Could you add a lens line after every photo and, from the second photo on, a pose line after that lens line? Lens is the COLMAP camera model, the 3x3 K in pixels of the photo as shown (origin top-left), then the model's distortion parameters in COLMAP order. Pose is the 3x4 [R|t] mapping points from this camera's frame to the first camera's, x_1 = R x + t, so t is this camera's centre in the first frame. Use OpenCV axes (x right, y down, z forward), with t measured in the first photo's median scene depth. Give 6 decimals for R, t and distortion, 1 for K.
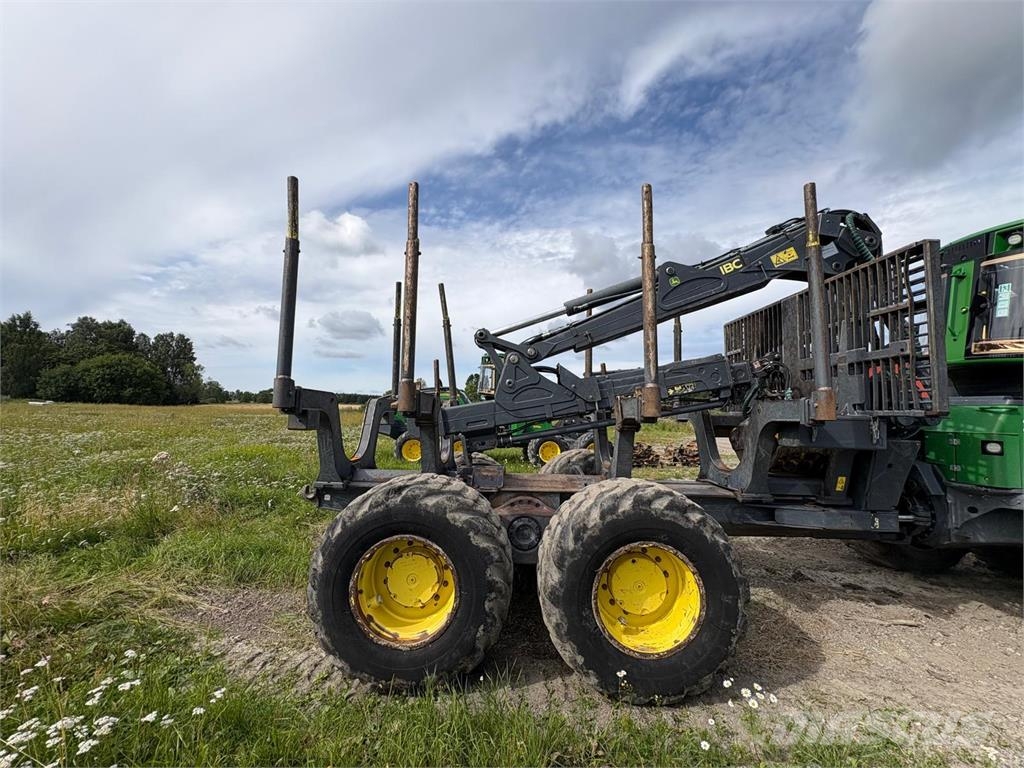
lens RADIAL K [[406.8, 0, 509.3], [0, 406.8, 372.7], [0, 0, 1]] dist [0.000931, 0.000162]
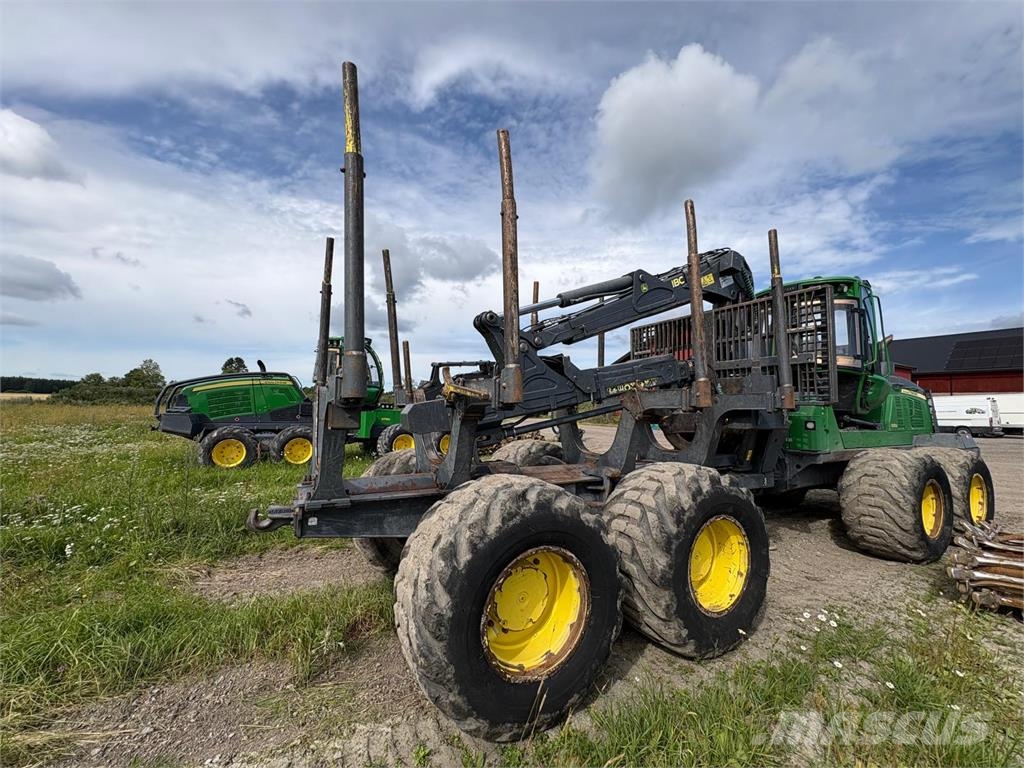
lens RADIAL K [[406.8, 0, 505.5], [0, 406.8, 373.3], [0, 0, 1]] dist [0.000931, 0.000162]
pose [[0.870336, 0.032455, 0.491388, -0.542815], [-0.044182, 0.998948, 0.012276, 0.019074], [-0.490473, -0.032395, 0.870854, 0.218859]]
